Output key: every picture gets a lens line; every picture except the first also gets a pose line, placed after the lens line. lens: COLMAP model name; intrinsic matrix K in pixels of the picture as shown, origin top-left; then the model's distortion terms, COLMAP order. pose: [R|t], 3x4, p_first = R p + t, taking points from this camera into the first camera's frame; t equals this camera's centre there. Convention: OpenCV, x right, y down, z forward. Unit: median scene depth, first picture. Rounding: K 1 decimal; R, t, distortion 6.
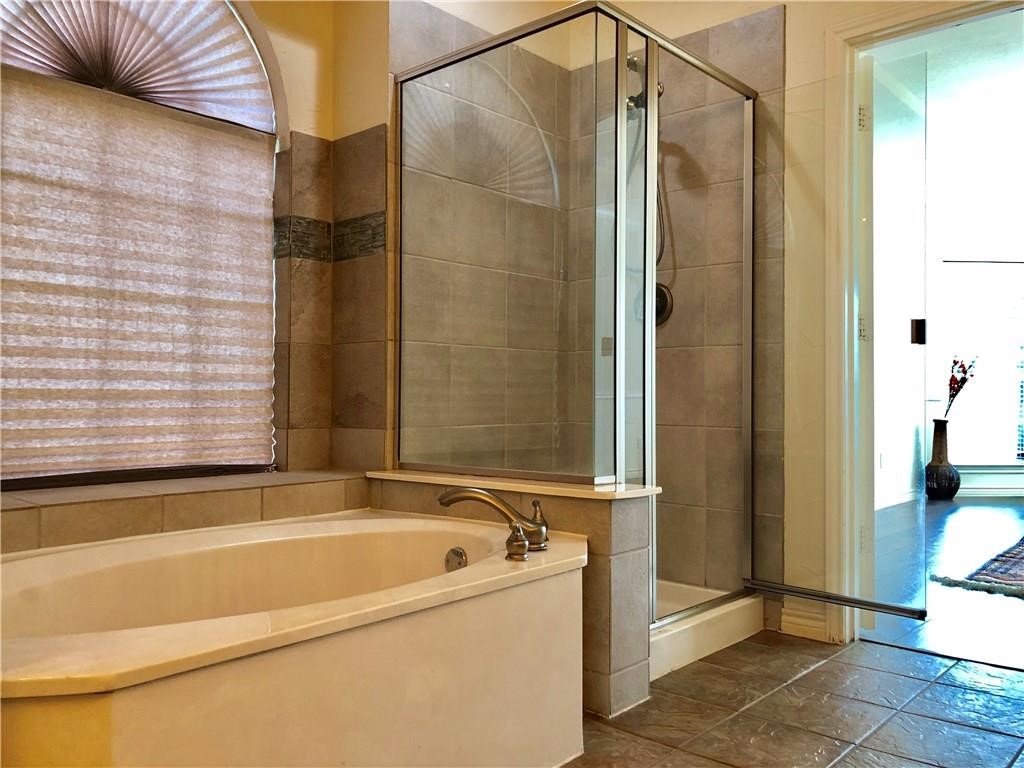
lens RADIAL K [[832.6, 0, 512.0], [0, 832.6, 384.0], [0, 0, 1]] dist [0.014801, -0.005322]
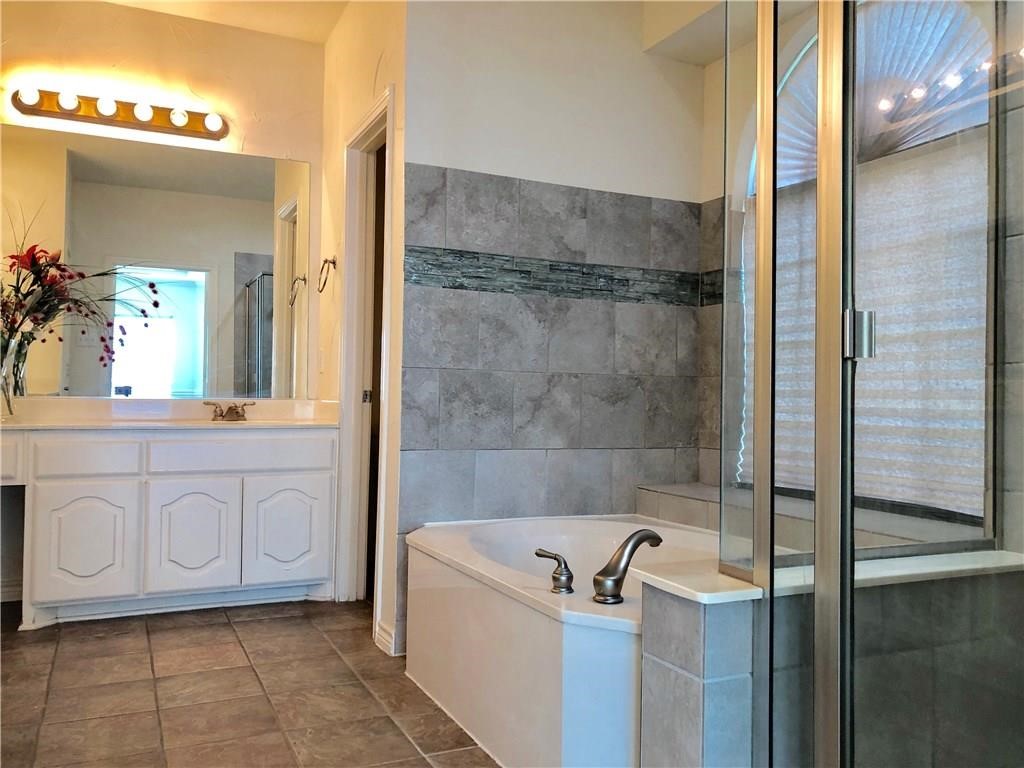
lens RADIAL K [[832.6, 0, 512.0], [0, 832.6, 384.0], [0, 0, 1]] dist [0.014801, -0.005322]
pose [[-0.383452, -0.024992, -0.923223, 0.703589], [-0.007398, 0.999685, -0.023989, -0.016554], [0.923531, -0.002369, -0.383516, 0.934834]]
